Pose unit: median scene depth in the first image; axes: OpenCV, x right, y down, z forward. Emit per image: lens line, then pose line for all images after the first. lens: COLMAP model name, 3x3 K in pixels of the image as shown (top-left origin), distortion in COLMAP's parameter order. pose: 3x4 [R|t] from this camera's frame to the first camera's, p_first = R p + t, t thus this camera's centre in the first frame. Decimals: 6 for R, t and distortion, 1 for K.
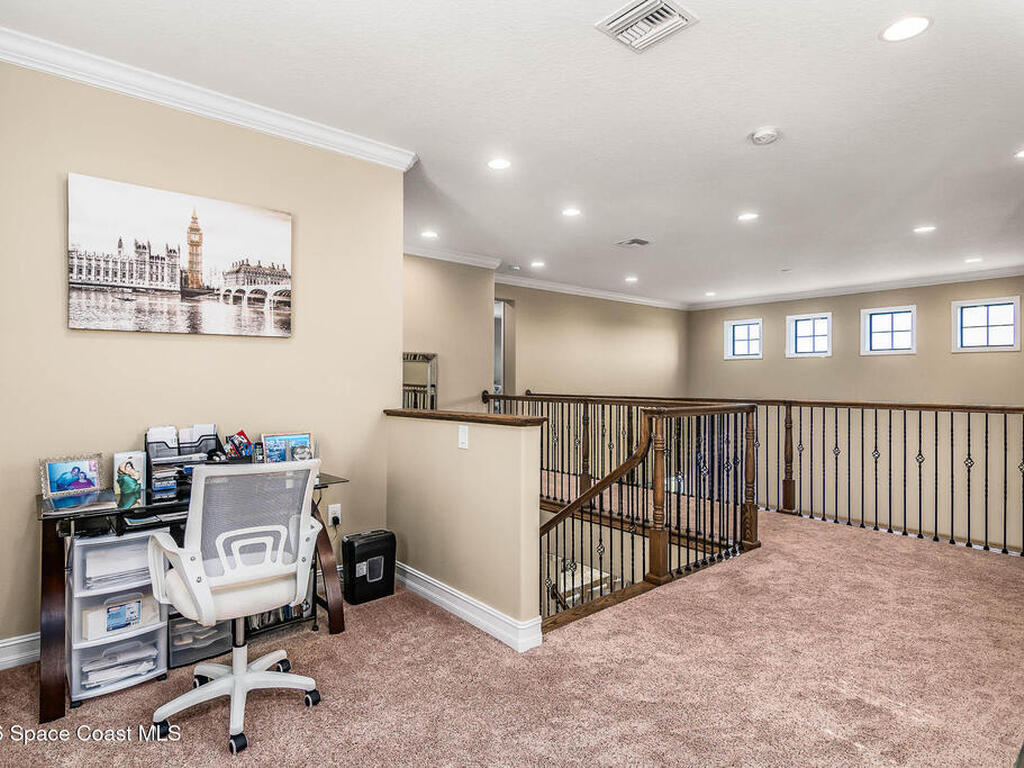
lens RADIAL K [[552.3, 0, 512.1], [0, 552.3, 383.2], [0, 0, 1]] dist [-0.015468, -0.000116]
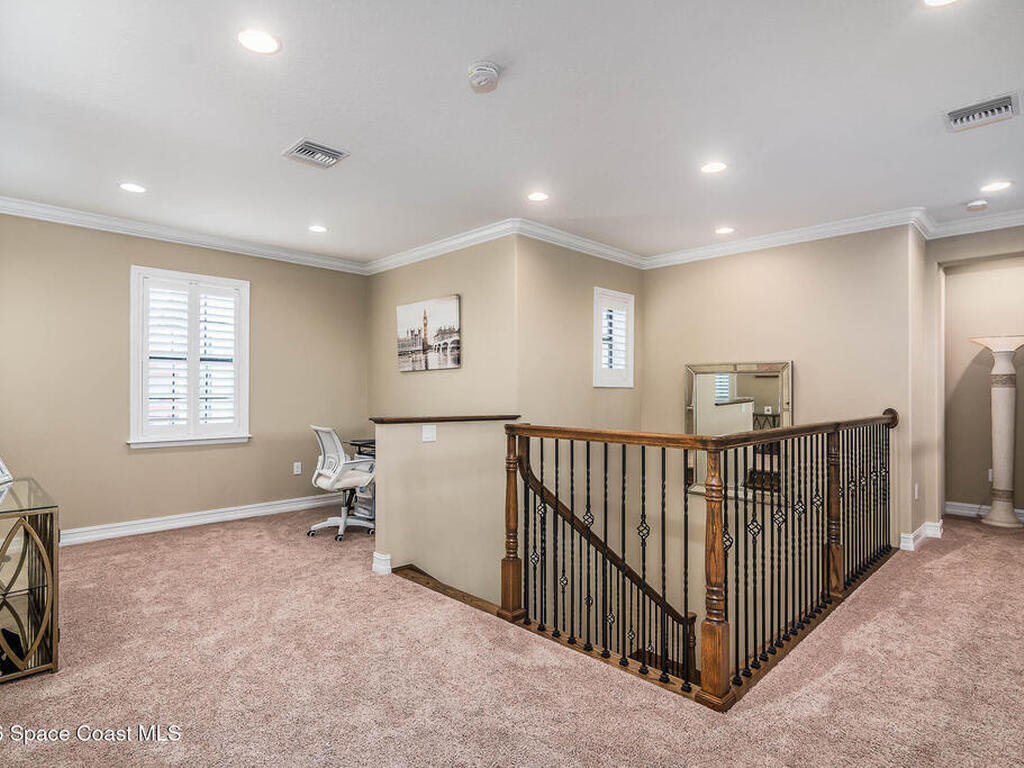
lens RADIAL K [[552.3, 0, 508.0], [0, 552.3, 386.7], [0, 0, 1]] dist [-0.015468, -0.000116]
pose [[0.072625, -0.011923, -0.997288, 1.413736], [-0.002191, 0.999924, -0.012115, -0.006354], [0.997357, 0.003065, 0.072593, 1.136969]]
